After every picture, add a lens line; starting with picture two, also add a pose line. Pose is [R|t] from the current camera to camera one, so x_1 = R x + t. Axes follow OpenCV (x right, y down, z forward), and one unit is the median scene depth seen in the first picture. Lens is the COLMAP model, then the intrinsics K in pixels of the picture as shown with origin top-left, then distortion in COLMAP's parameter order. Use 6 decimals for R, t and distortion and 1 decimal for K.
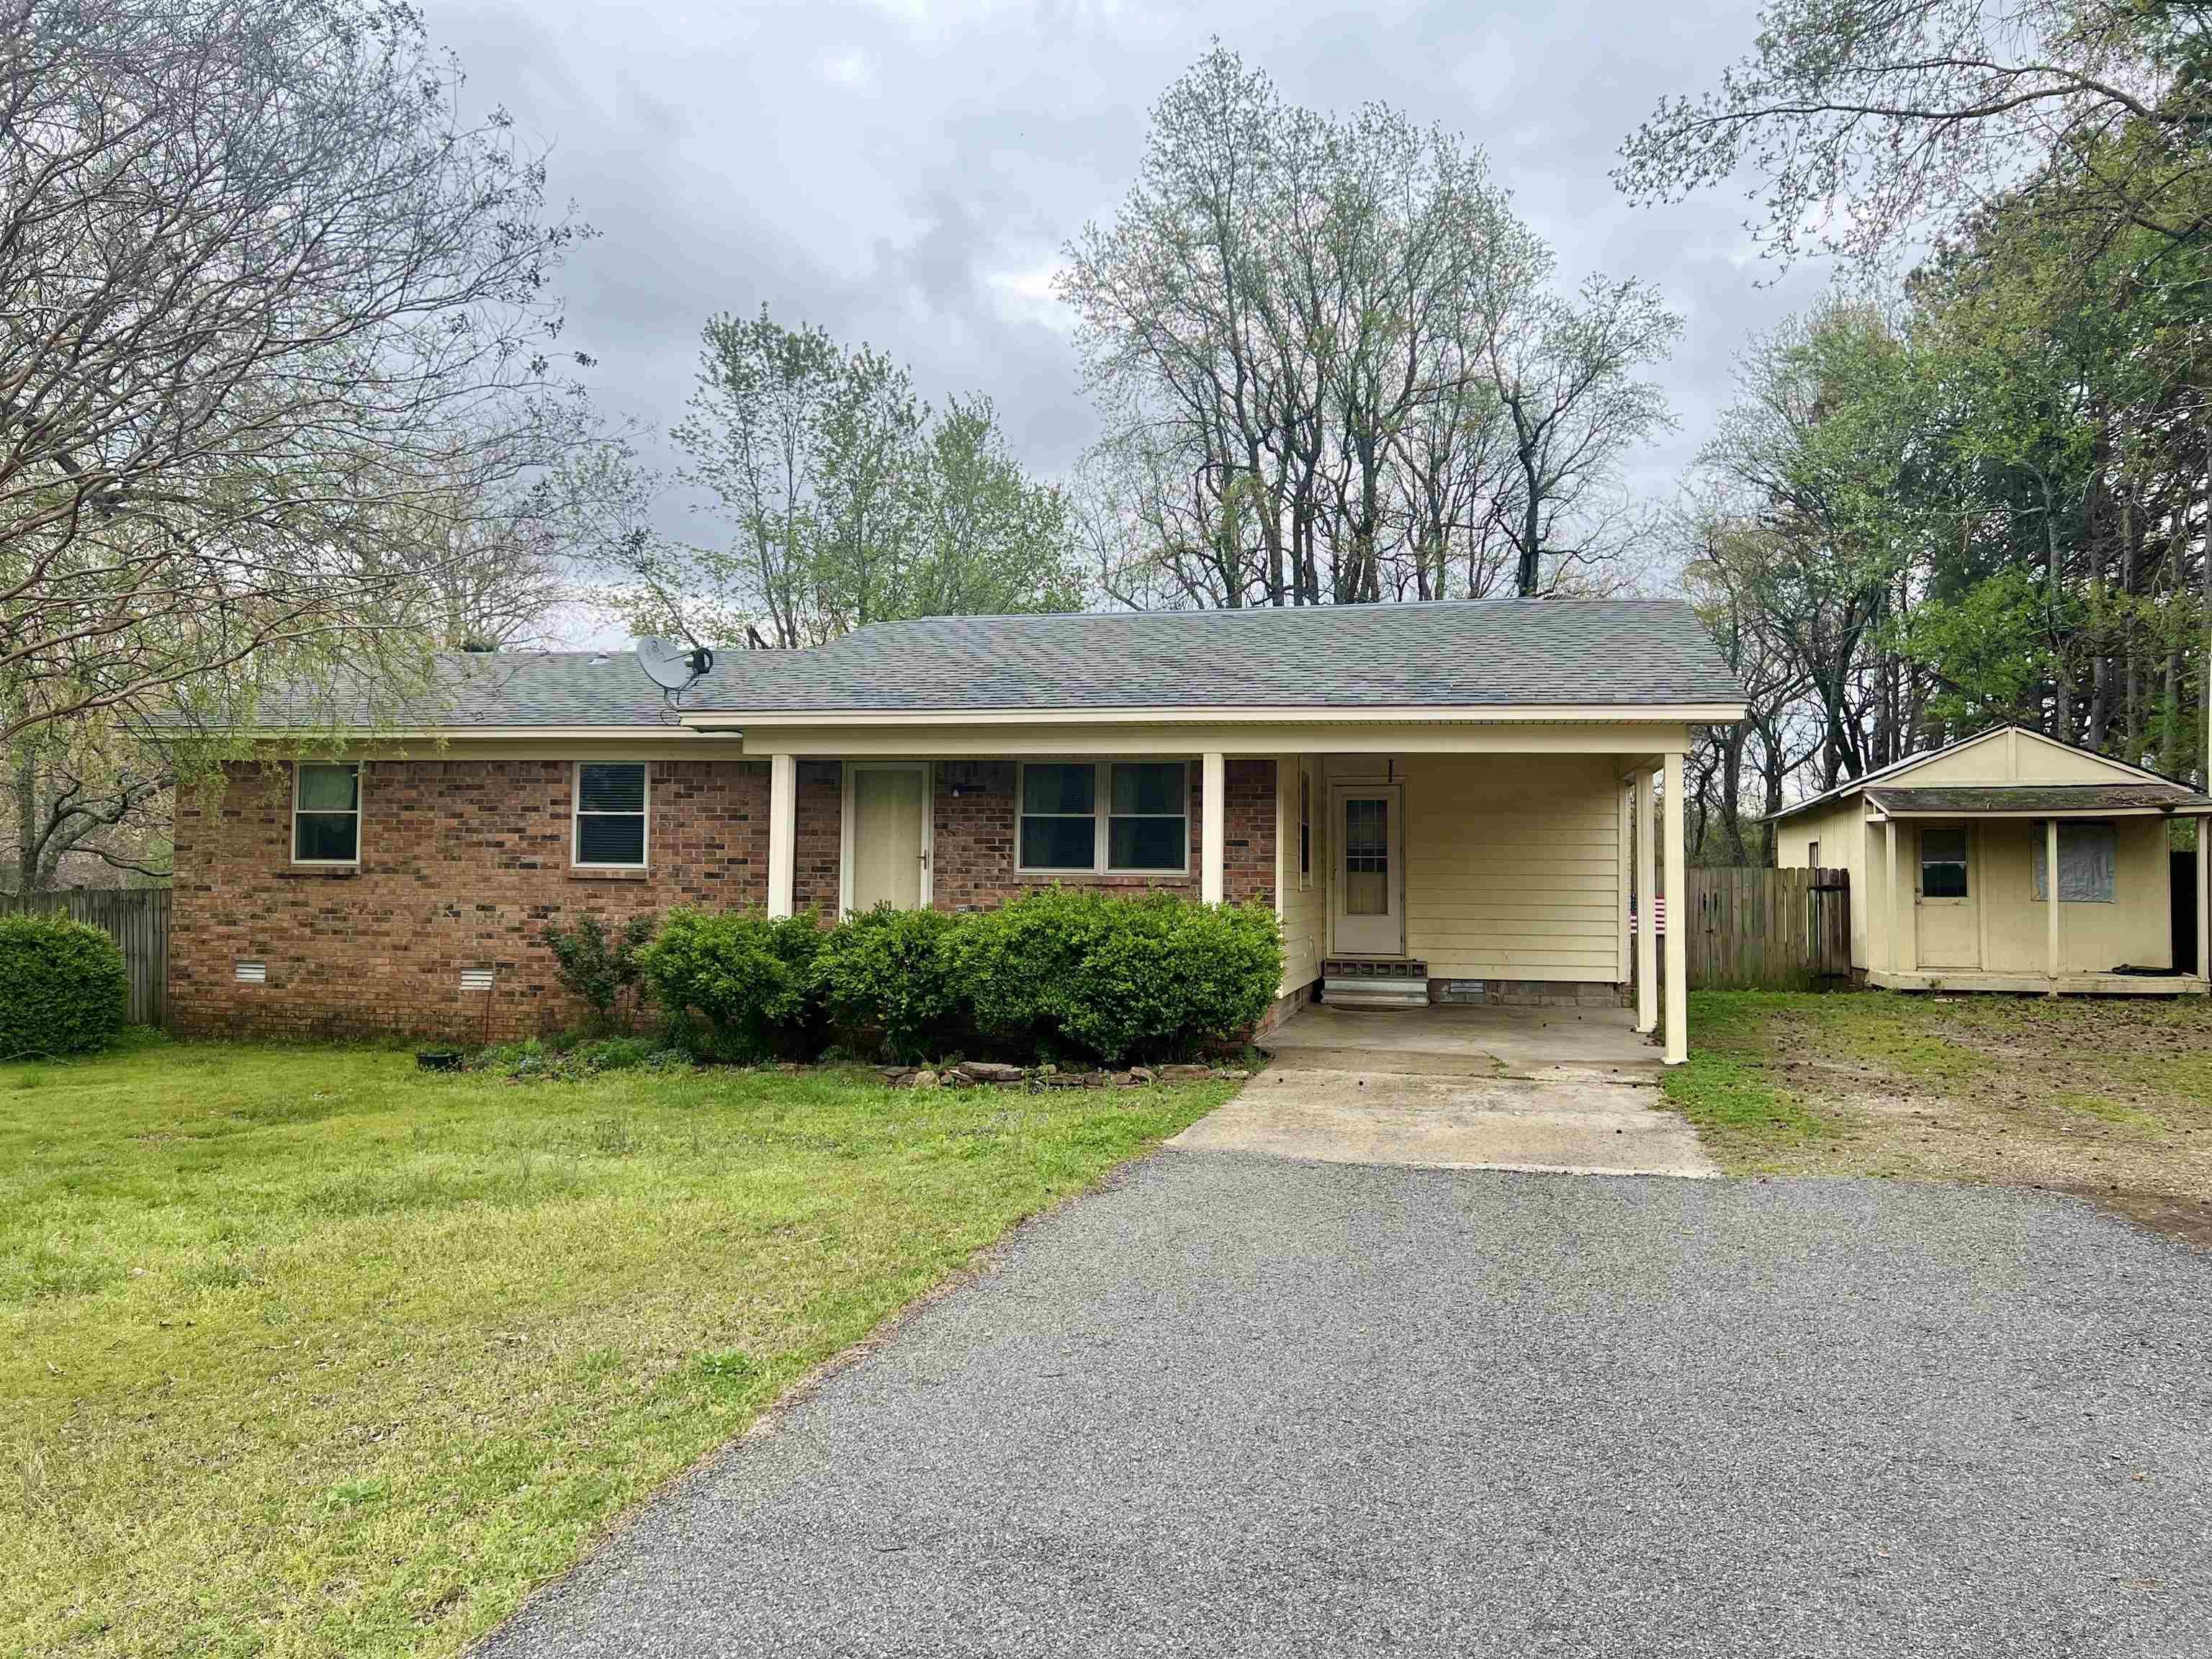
lens RADIAL K [[1644.8, 0, 1106.0], [0, 1644.8, 829.5], [0, 0, 1]] dist [0.088760, -0.105320]
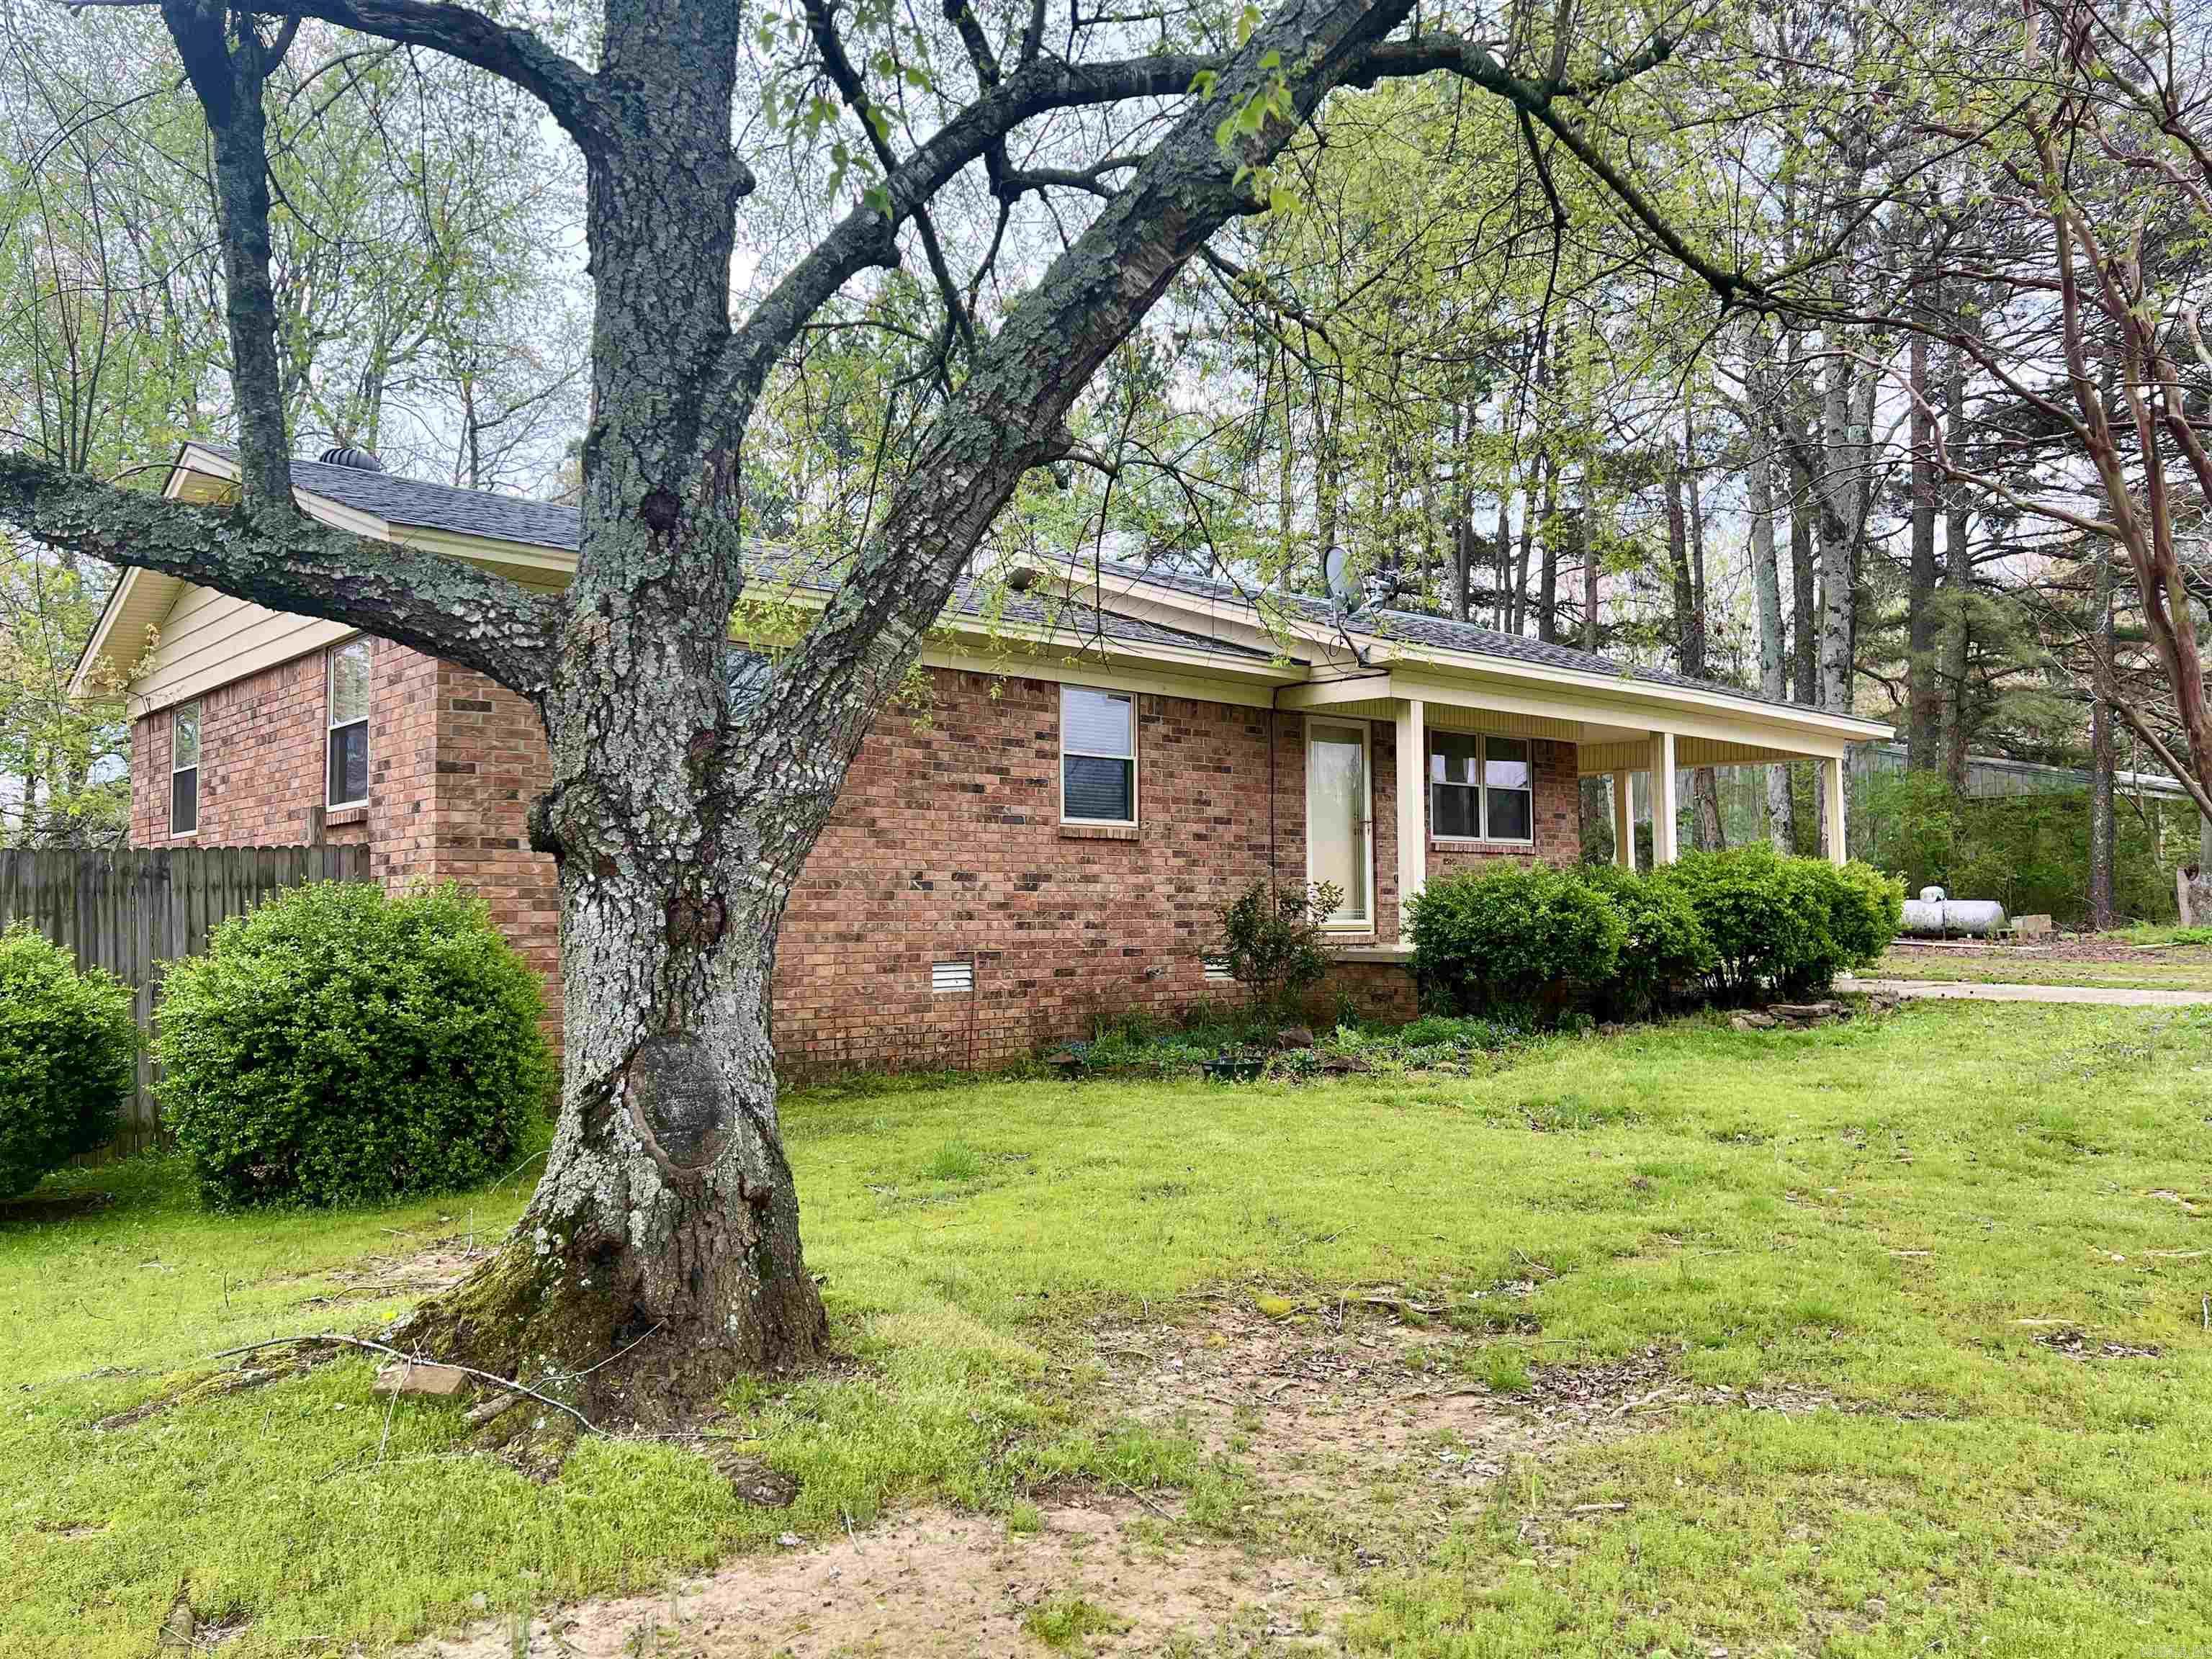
lens RADIAL K [[1644.8, 0, 1106.0], [0, 1644.8, 829.5], [0, 0, 1]] dist [0.088760, -0.105320]
pose [[0.556919, 0.026253, 0.830152, -0.912058], [-0.011989, 0.999650, -0.023570, 0.042222], [-0.830480, 0.003174, 0.557039, 0.547732]]
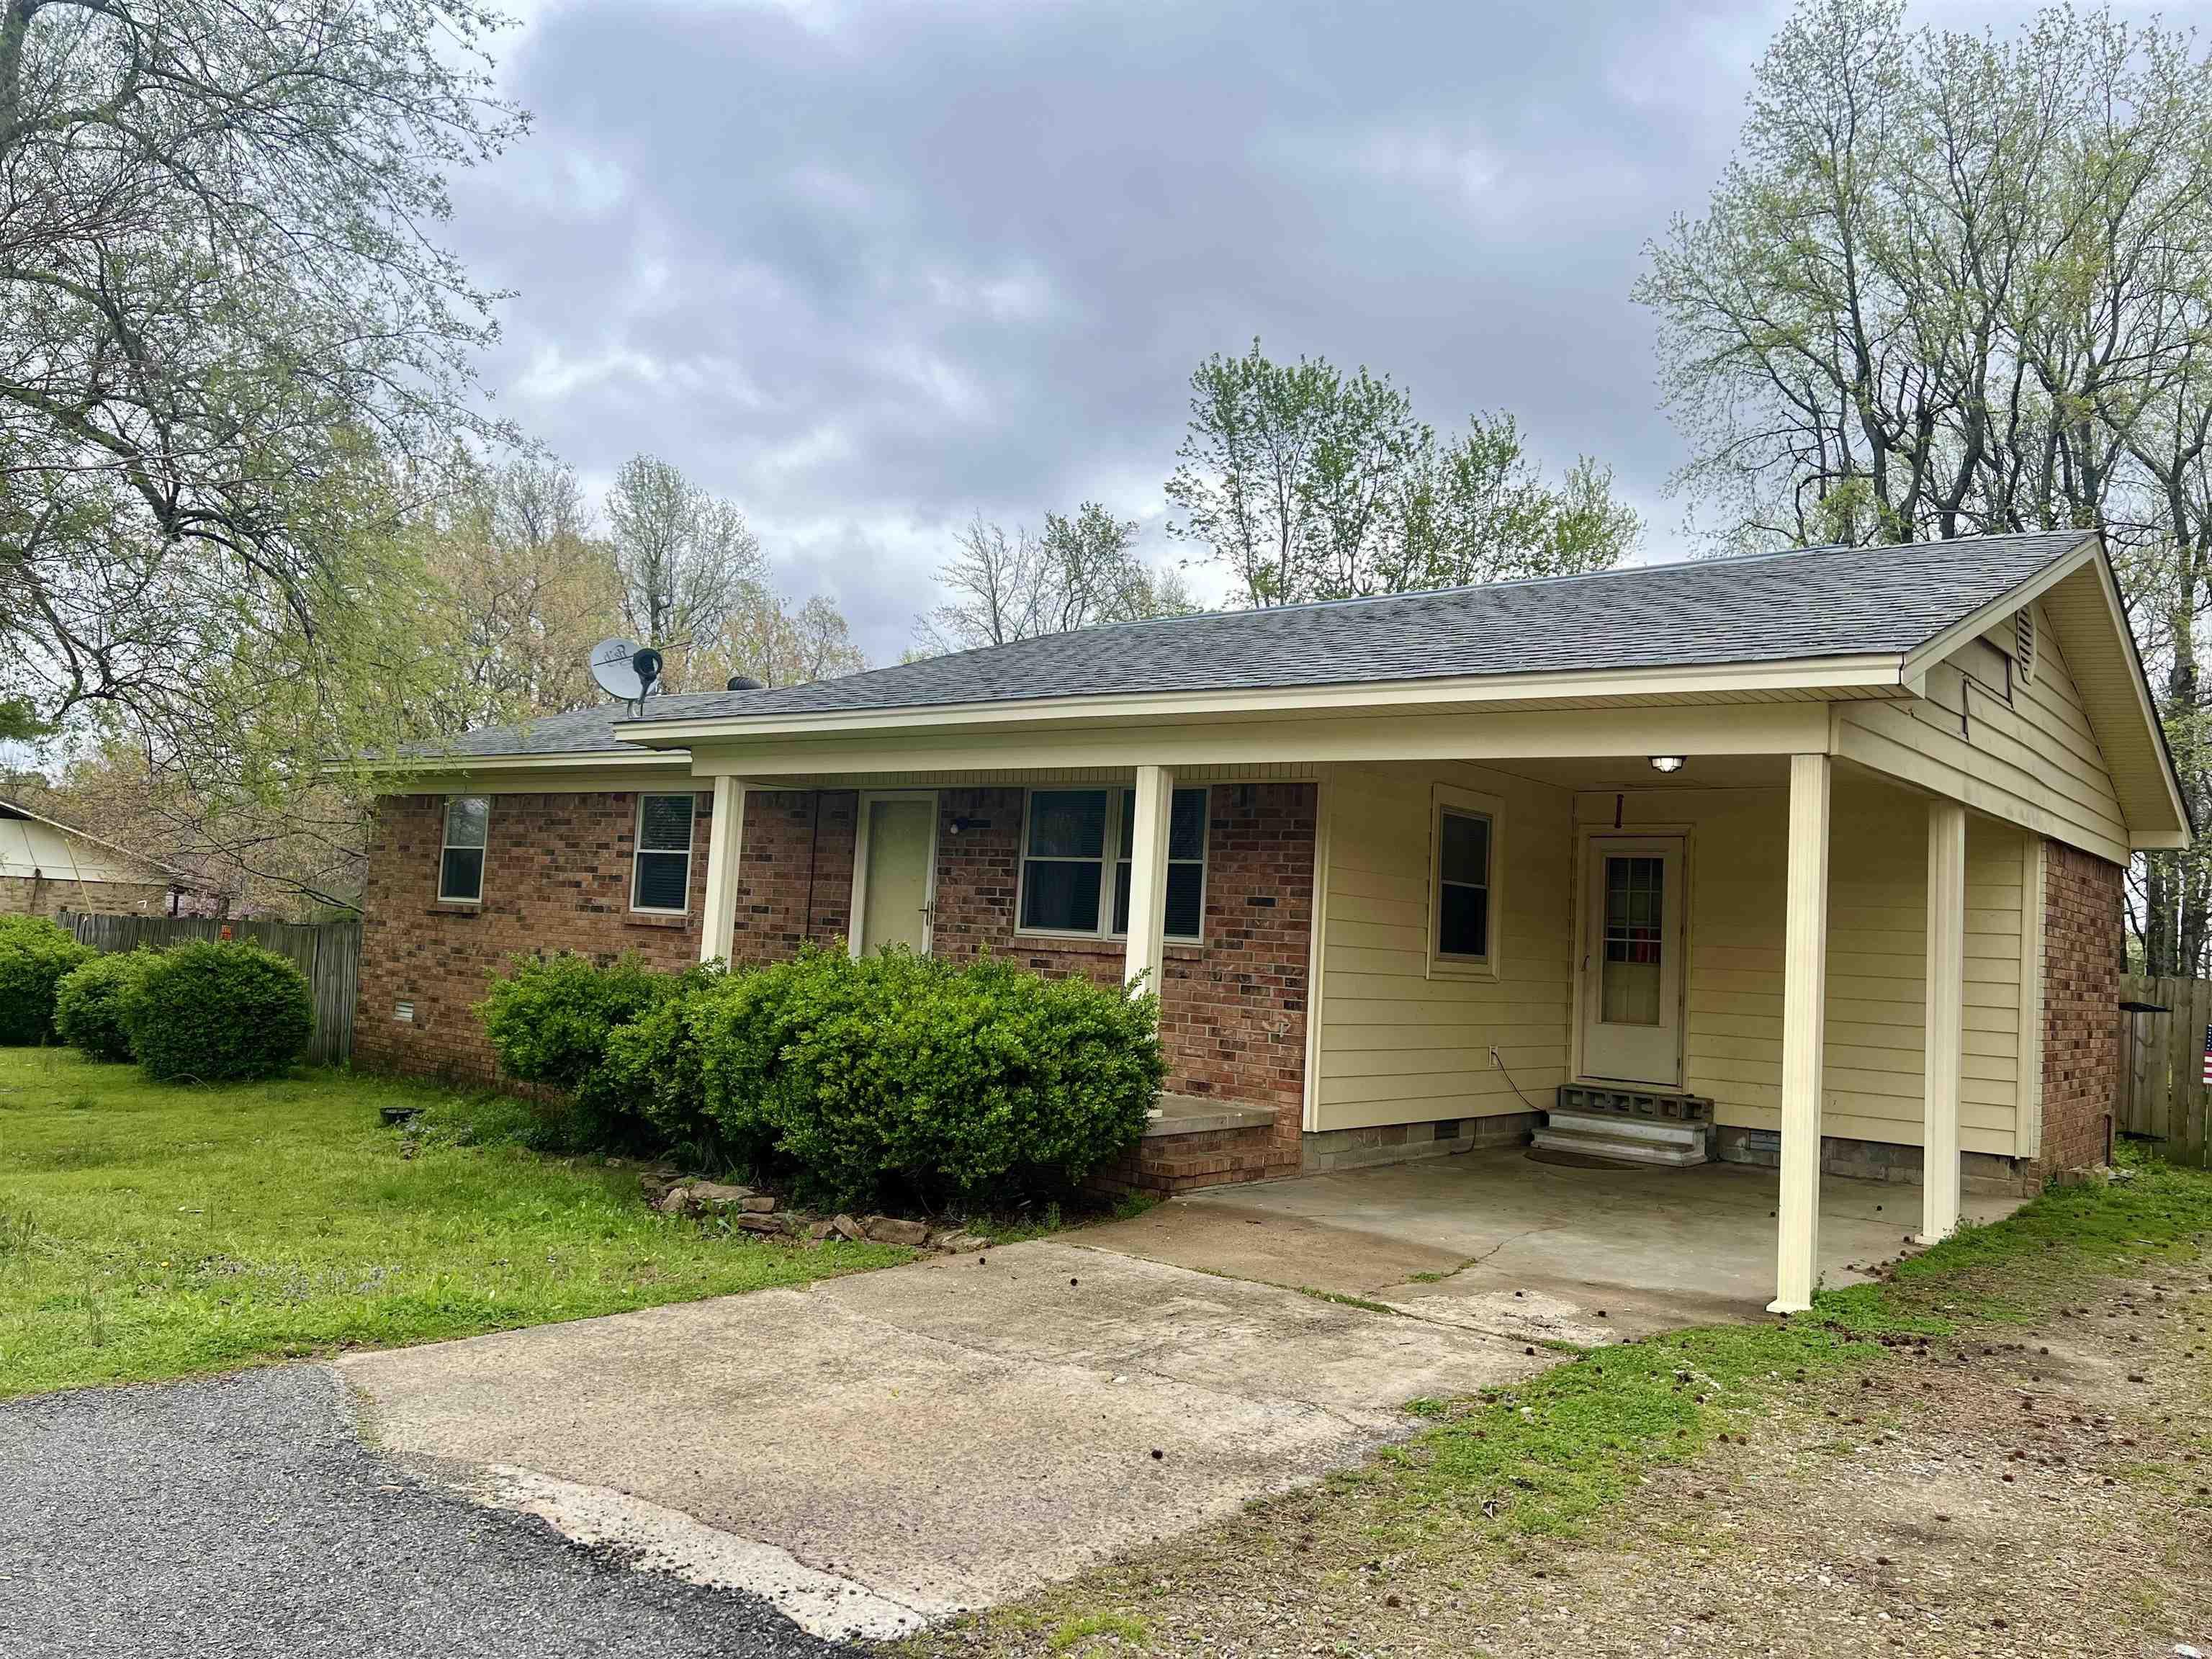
lens RADIAL K [[1650.1, 0, 1097.9], [0, 1650.1, 850.6], [0, 0, 1]] dist [0.085462, -0.095762]
pose [[0.901345, 0.016439, -0.432790, 0.280952], [-0.034083, 0.998873, -0.033041, 0.010684], [0.431759, 0.044532, 0.900889, 0.297324]]
